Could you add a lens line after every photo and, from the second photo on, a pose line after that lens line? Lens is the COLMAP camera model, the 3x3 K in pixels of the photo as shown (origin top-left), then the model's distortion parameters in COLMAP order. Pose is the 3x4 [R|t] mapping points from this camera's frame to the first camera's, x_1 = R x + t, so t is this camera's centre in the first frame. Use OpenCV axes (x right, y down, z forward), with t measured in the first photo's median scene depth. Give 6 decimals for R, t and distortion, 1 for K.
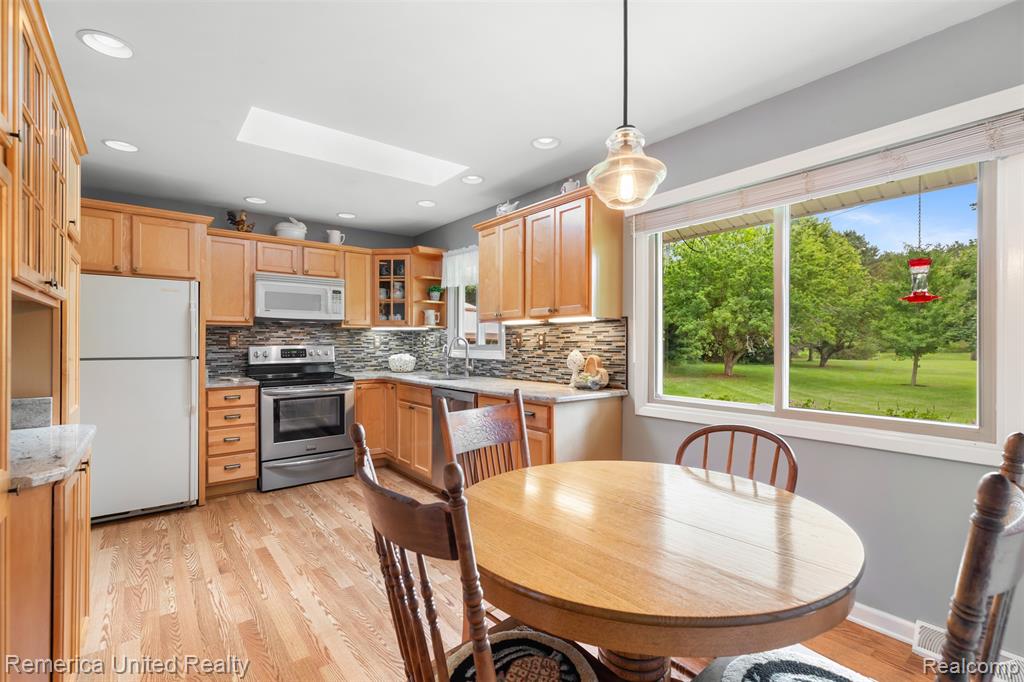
lens RADIAL K [[459.9, 0, 513.2], [0, 459.9, 345.1], [0, 0, 1]] dist [0.004151, 0.000682]
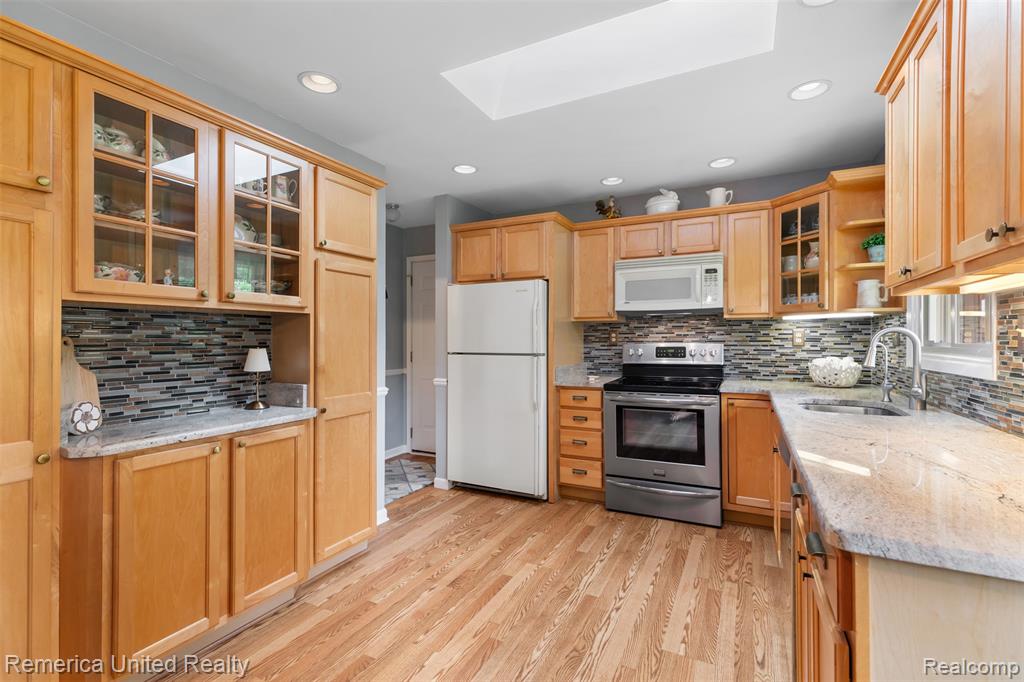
lens RADIAL K [[459.9, 0, 514.3], [0, 459.9, 338.5], [0, 0, 1]] dist [0.004151, 0.000682]
pose [[0.421148, -0.003537, -0.906985, 0.182156], [-0.000151, 0.999992, -0.003970, -0.004100], [0.906992, 0.001809, 0.421145, 0.469695]]
